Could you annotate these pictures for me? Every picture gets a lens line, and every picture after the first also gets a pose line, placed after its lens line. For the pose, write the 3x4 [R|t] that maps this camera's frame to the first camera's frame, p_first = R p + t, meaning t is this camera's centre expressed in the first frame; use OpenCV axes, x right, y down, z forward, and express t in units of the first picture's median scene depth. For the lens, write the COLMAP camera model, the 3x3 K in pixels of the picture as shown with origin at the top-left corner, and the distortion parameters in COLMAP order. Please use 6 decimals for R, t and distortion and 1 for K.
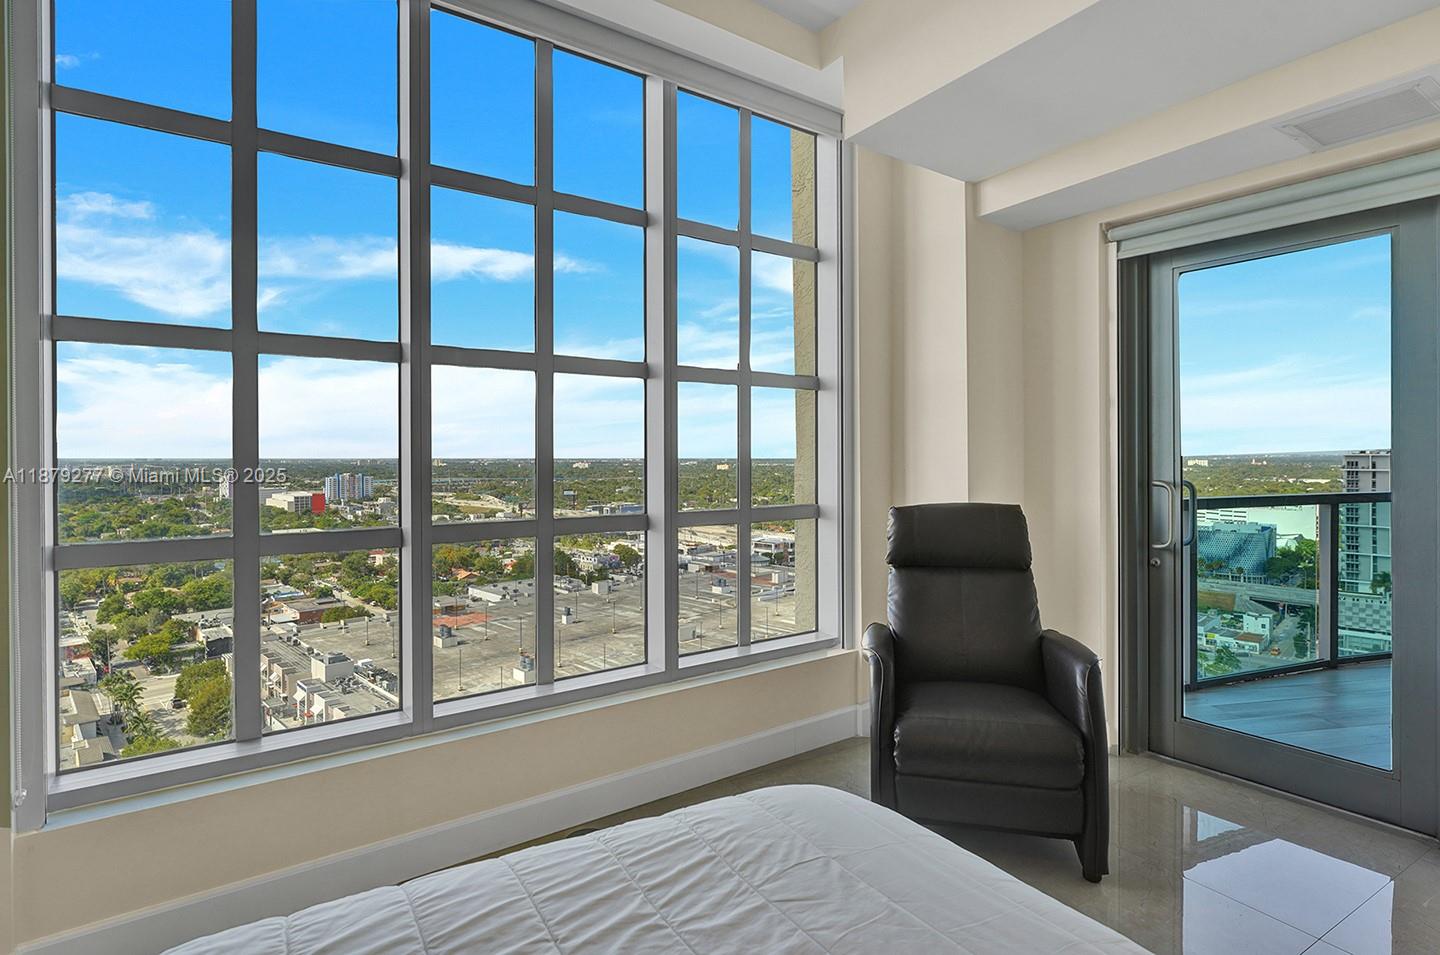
lens RADIAL K [[747.6, 0, 713.1], [0, 747.6, 474.1], [0, 0, 1]] dist [0.019480, 0.000875]
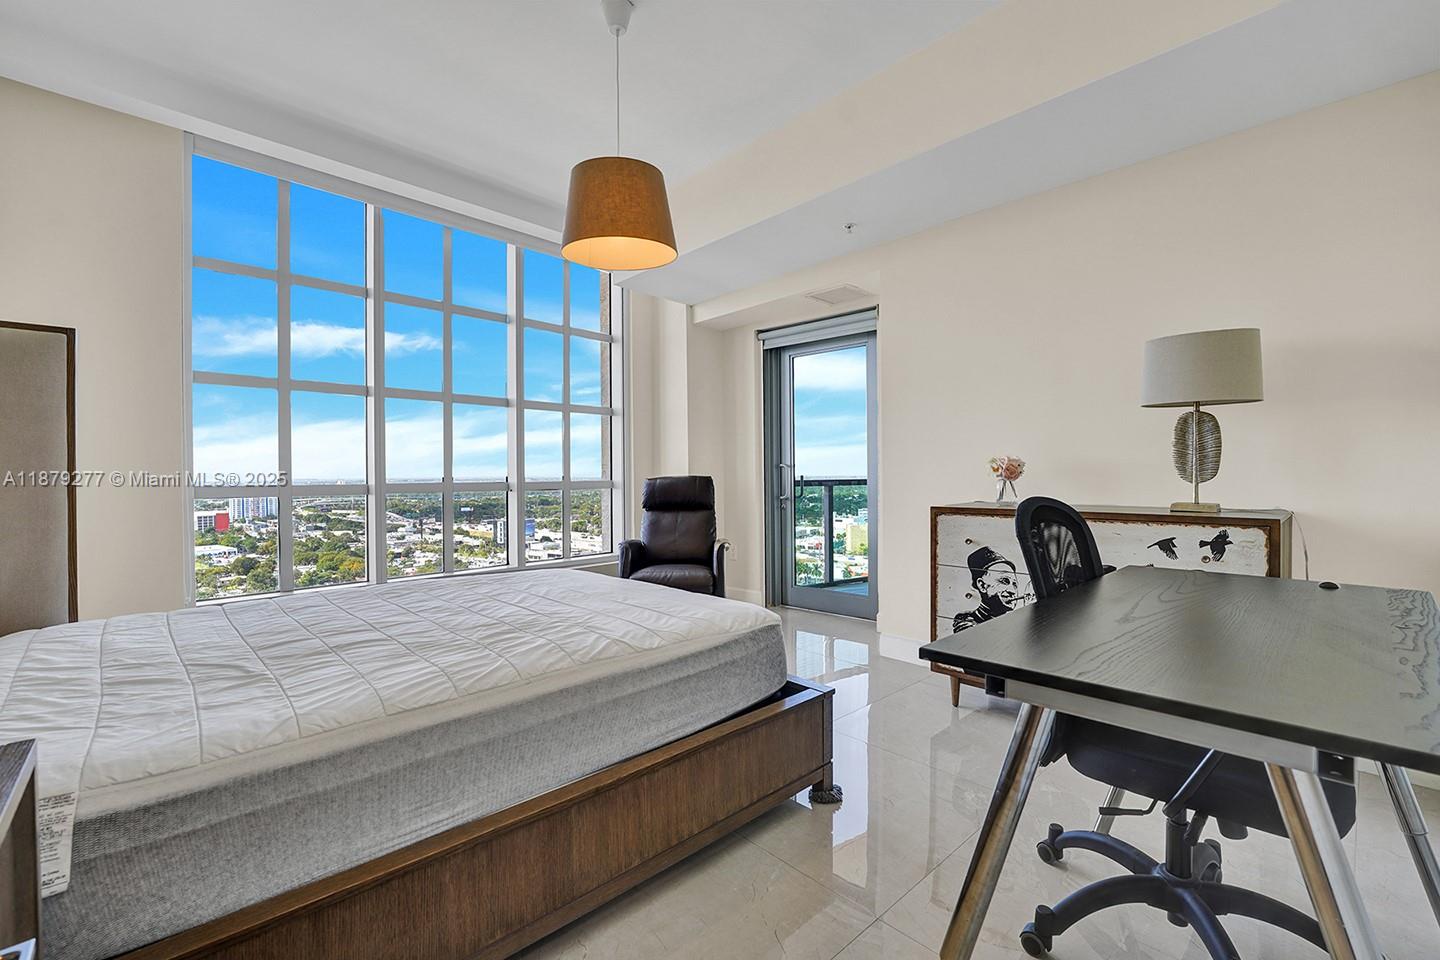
lens RADIAL K [[622.2, 0, 710.3], [0, 622.2, 487.3], [0, 0, 1]] dist [-0.013640, 0.004810]
pose [[0.982891, -0.008120, 0.184011, 0.107687], [0.009243, 0.999944, -0.005248, 0.073780], [-0.183958, 0.006859, 0.982910, -0.527360]]
